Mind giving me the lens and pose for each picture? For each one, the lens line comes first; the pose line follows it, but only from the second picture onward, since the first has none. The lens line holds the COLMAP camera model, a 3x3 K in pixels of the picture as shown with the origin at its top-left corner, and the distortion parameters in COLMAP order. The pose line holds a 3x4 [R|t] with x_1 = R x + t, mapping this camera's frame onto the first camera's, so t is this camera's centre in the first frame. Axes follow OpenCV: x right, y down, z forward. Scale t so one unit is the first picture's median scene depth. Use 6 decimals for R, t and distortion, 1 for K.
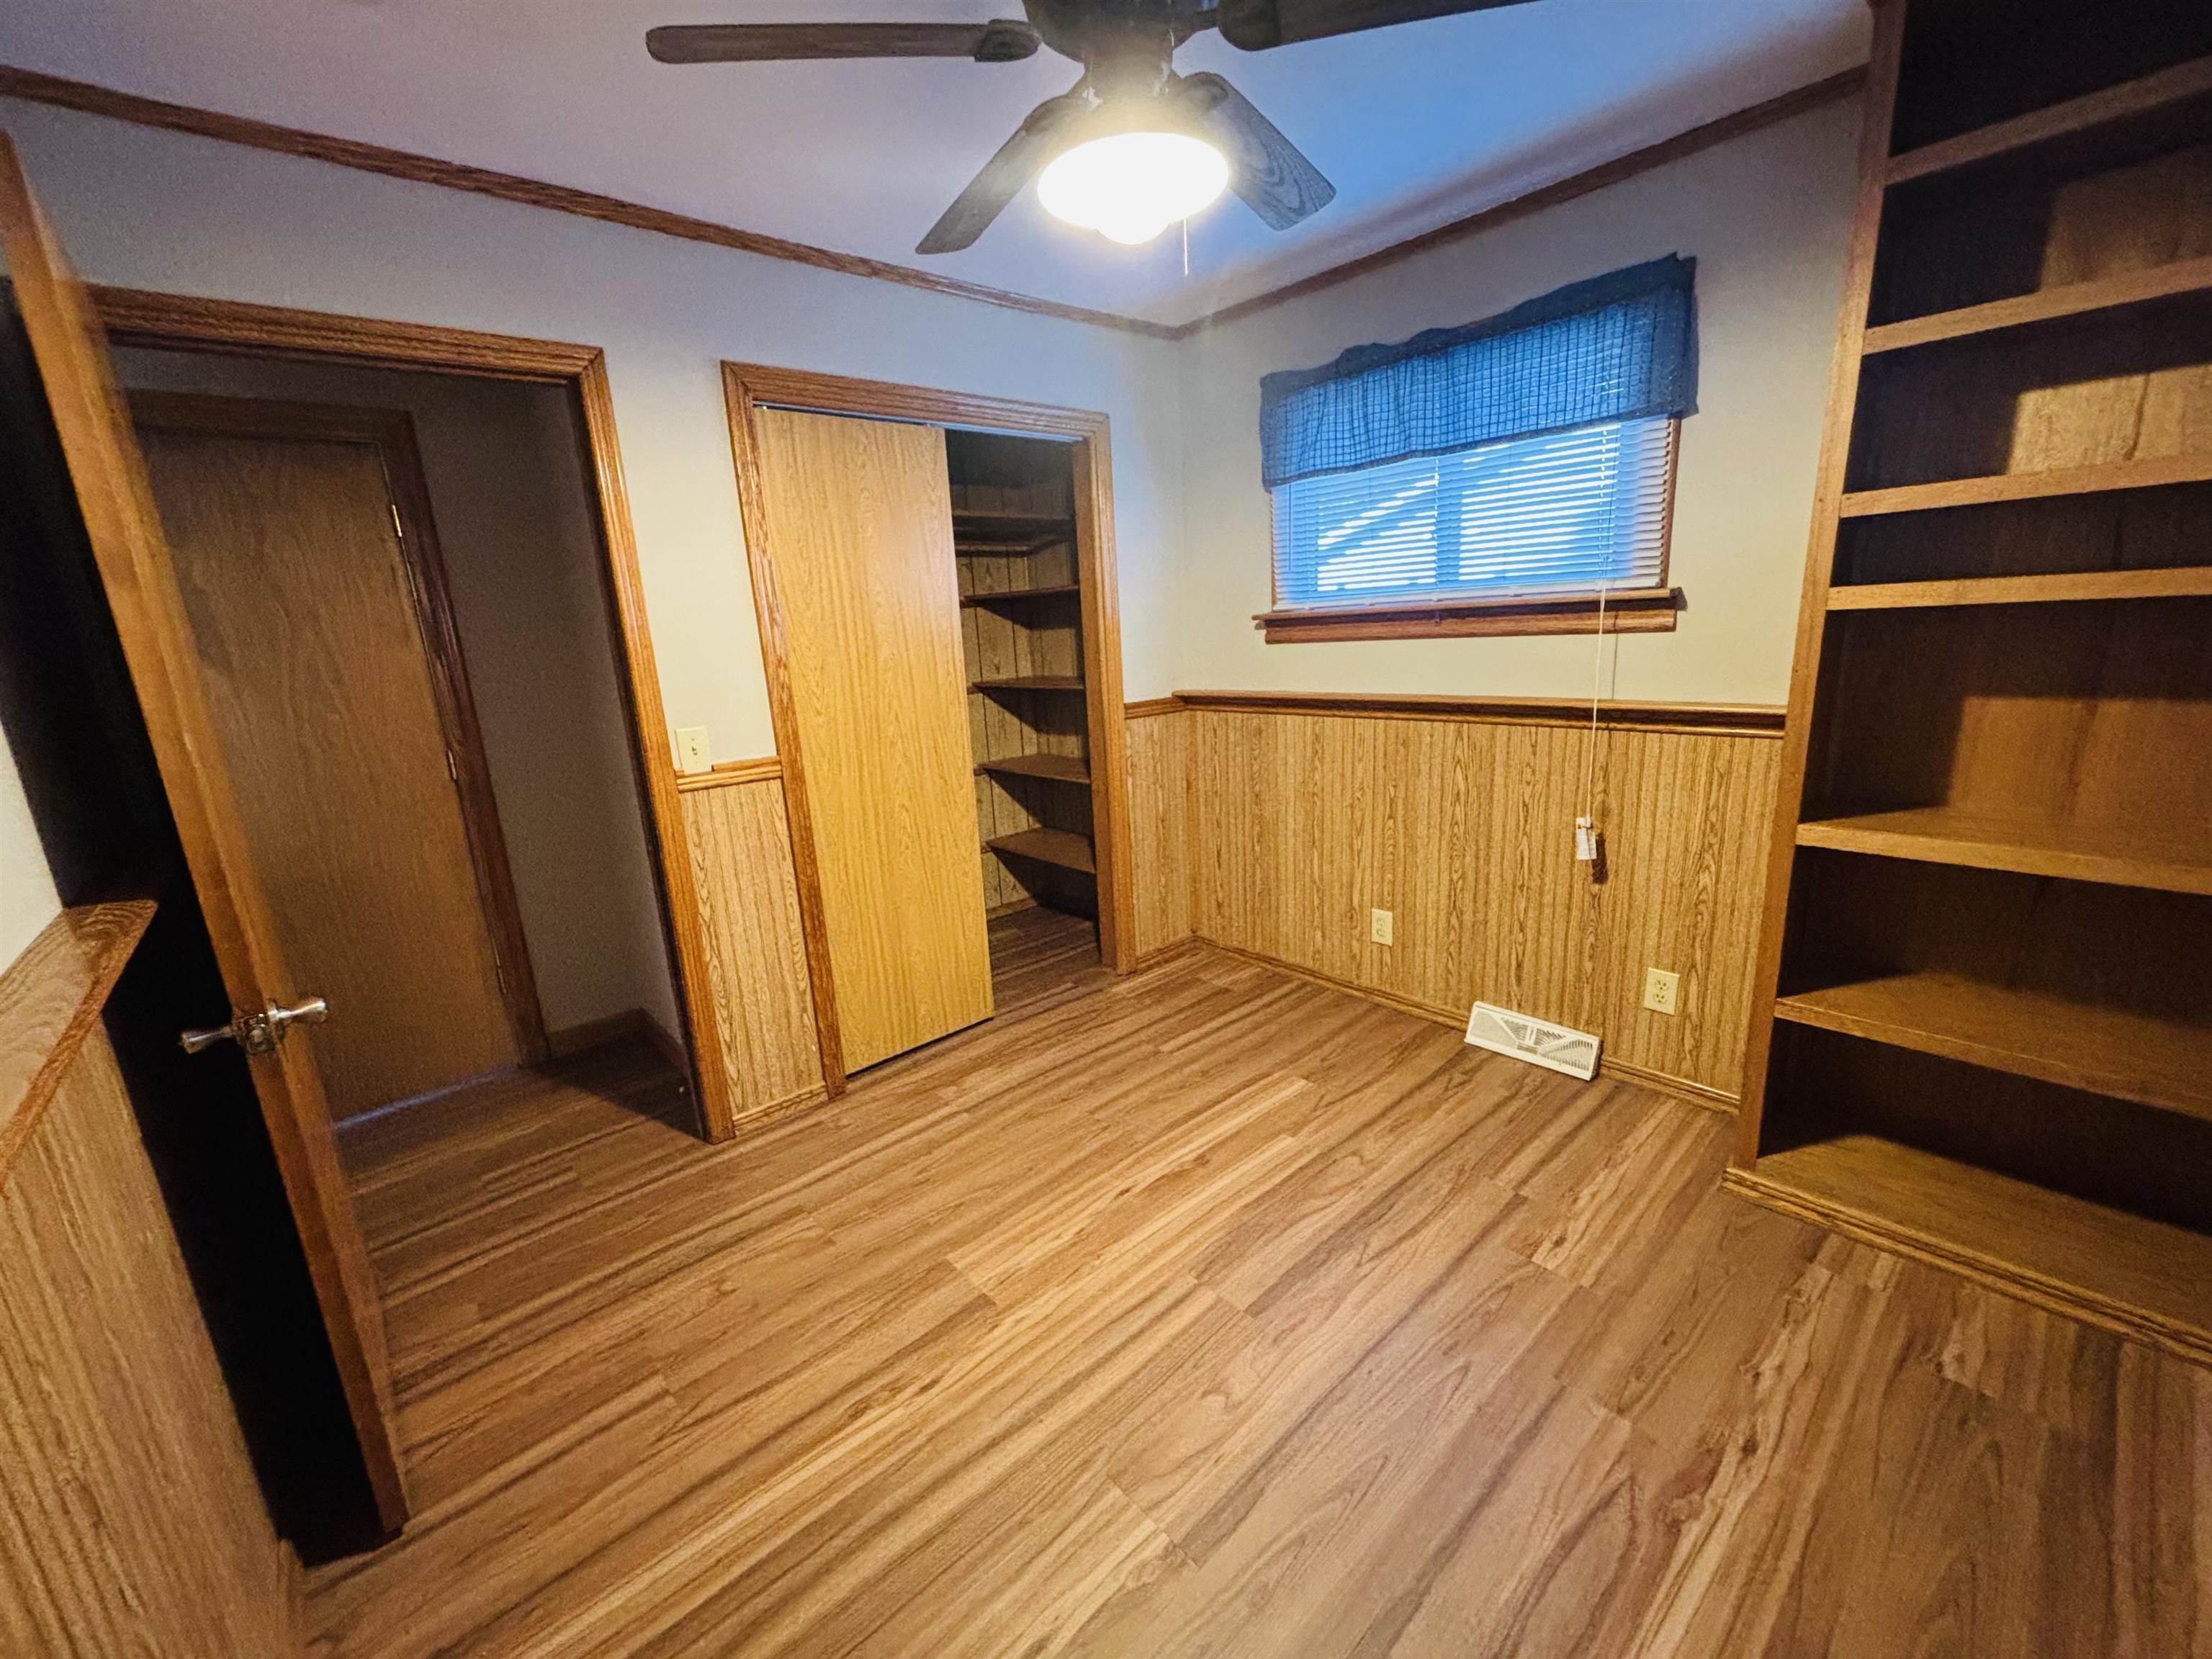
lens RADIAL K [[891.8, 0, 1093.7], [0, 891.8, 830.3], [0, 0, 1]] dist [0.003266, -0.000199]
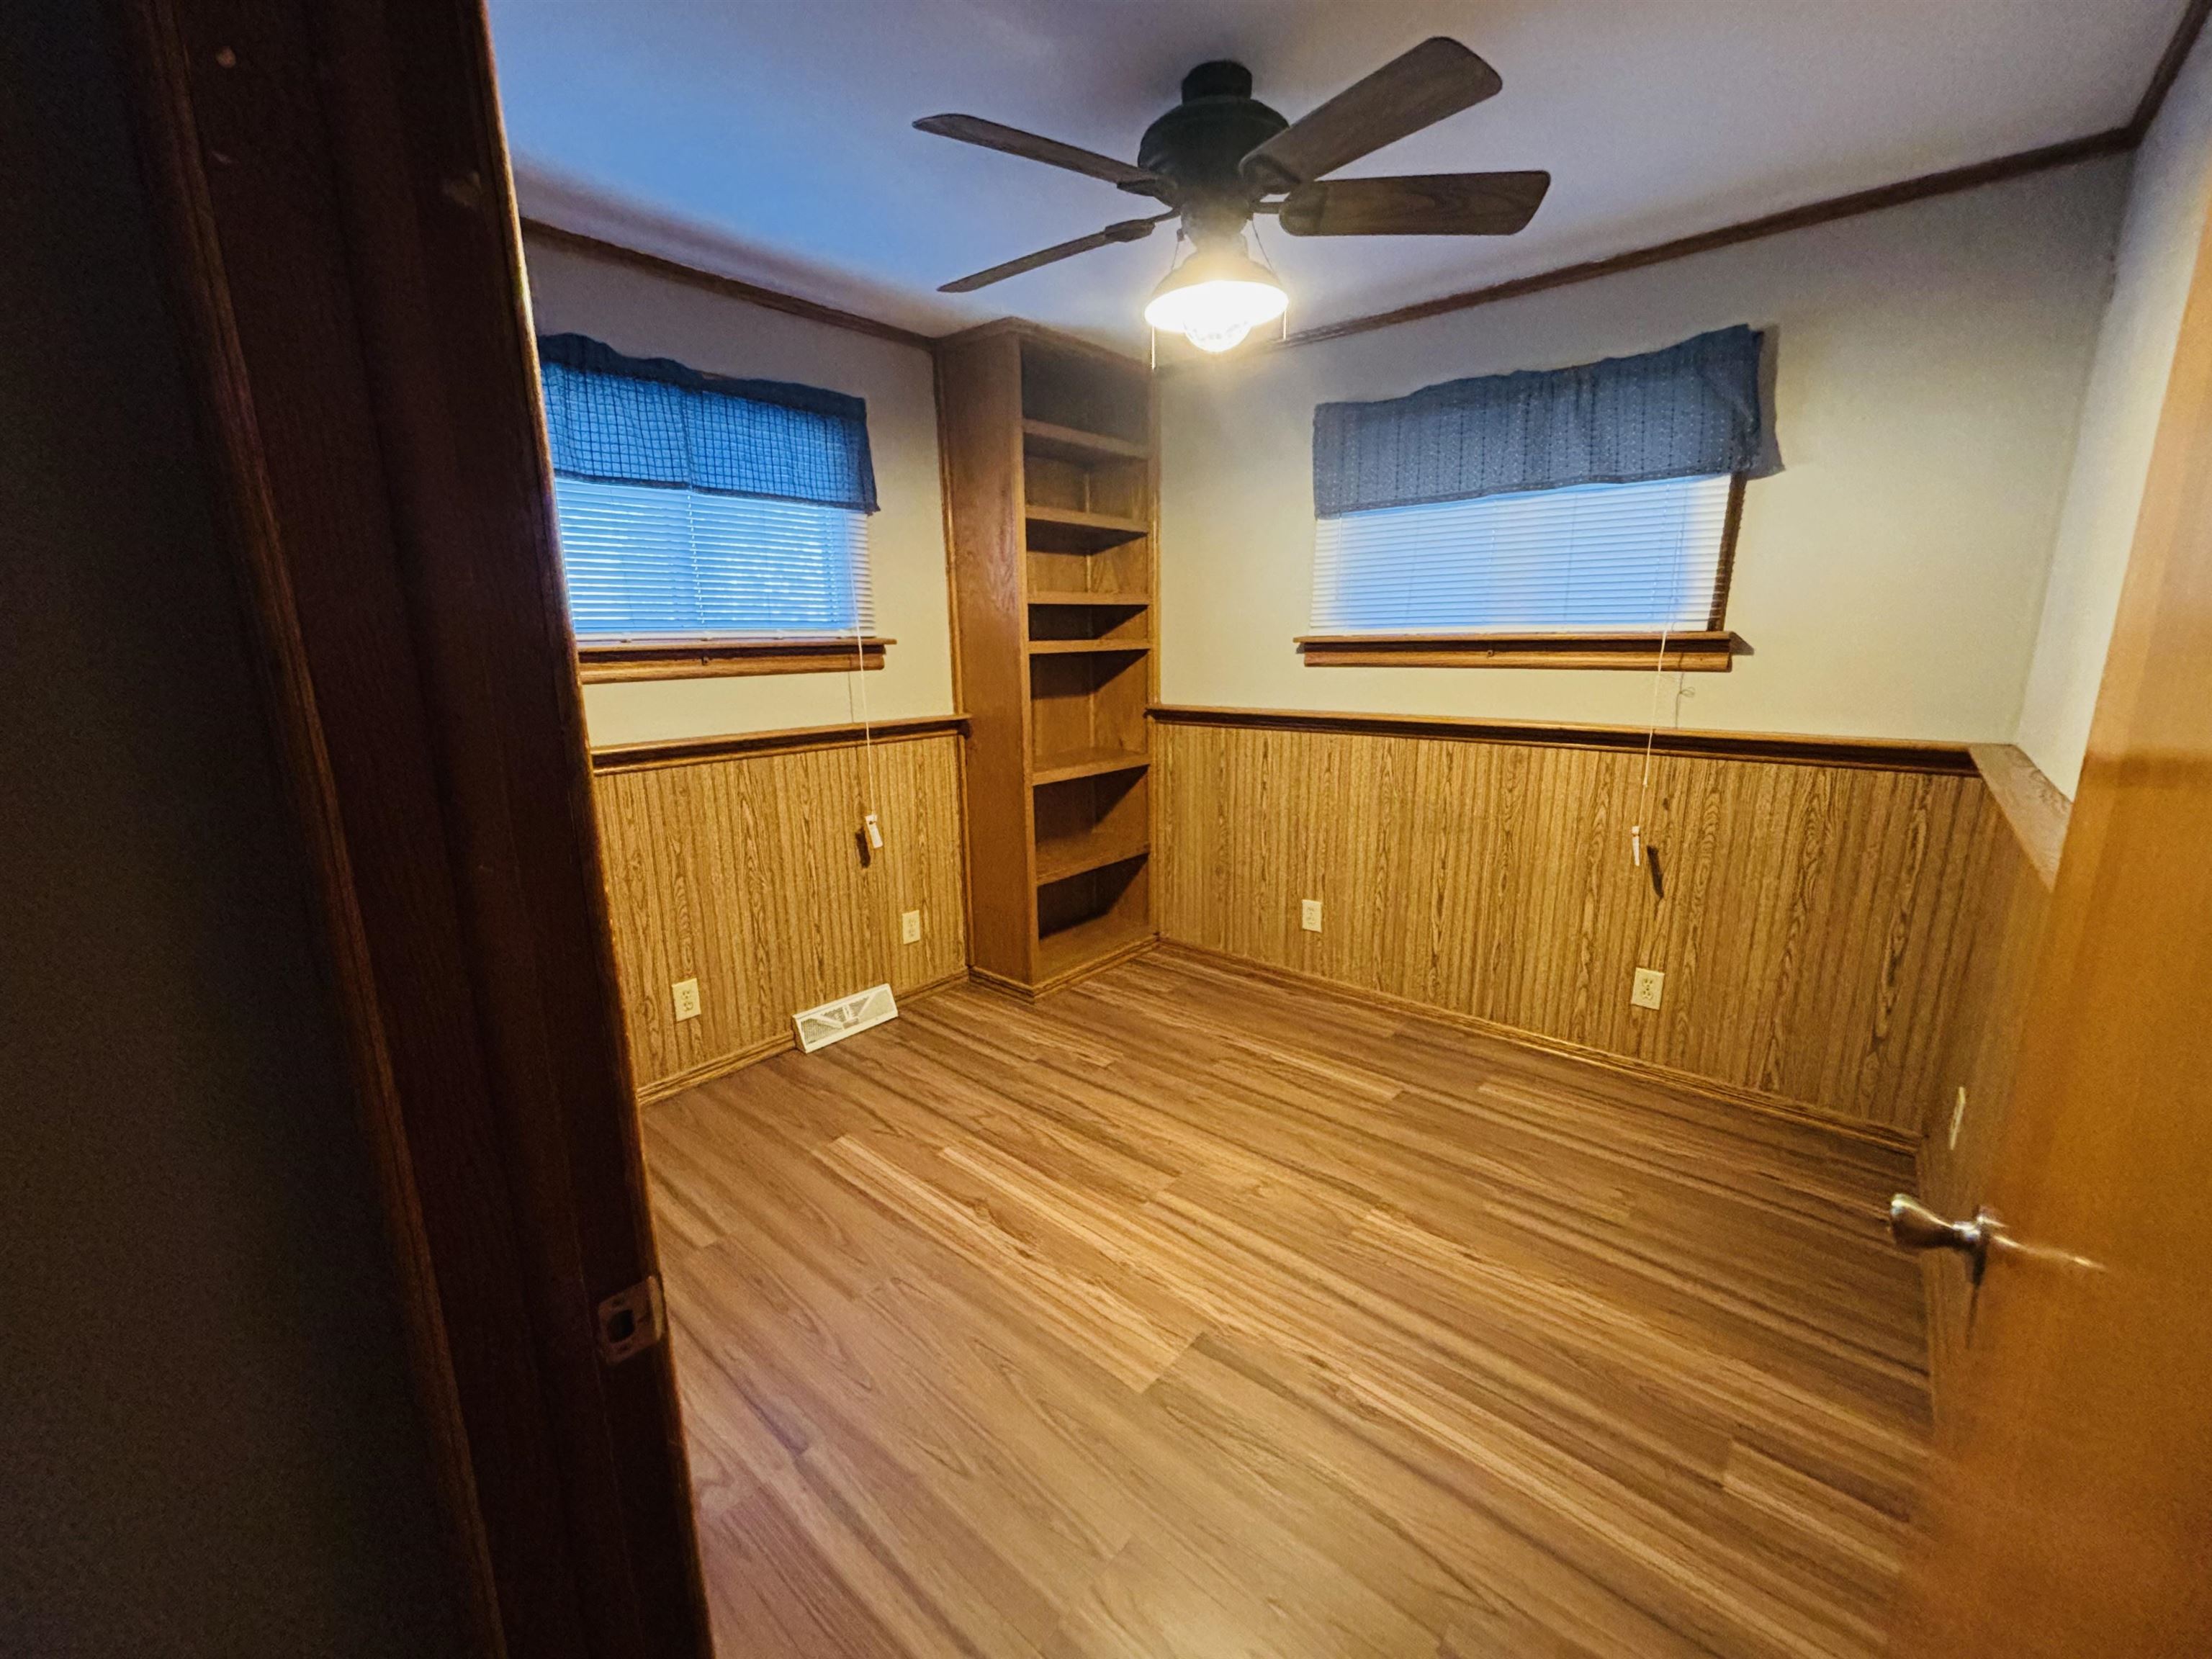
lens RADIAL K [[891.8, 0, 1096.6], [0, 891.8, 830.2], [0, 0, 1]] dist [0.003266, -0.000199]
pose [[-0.132266, -0.156186, 0.978832, -0.735080], [0.247357, 0.951064, 0.185180, -0.148653], [-0.959854, 0.266614, -0.087160, 0.809512]]
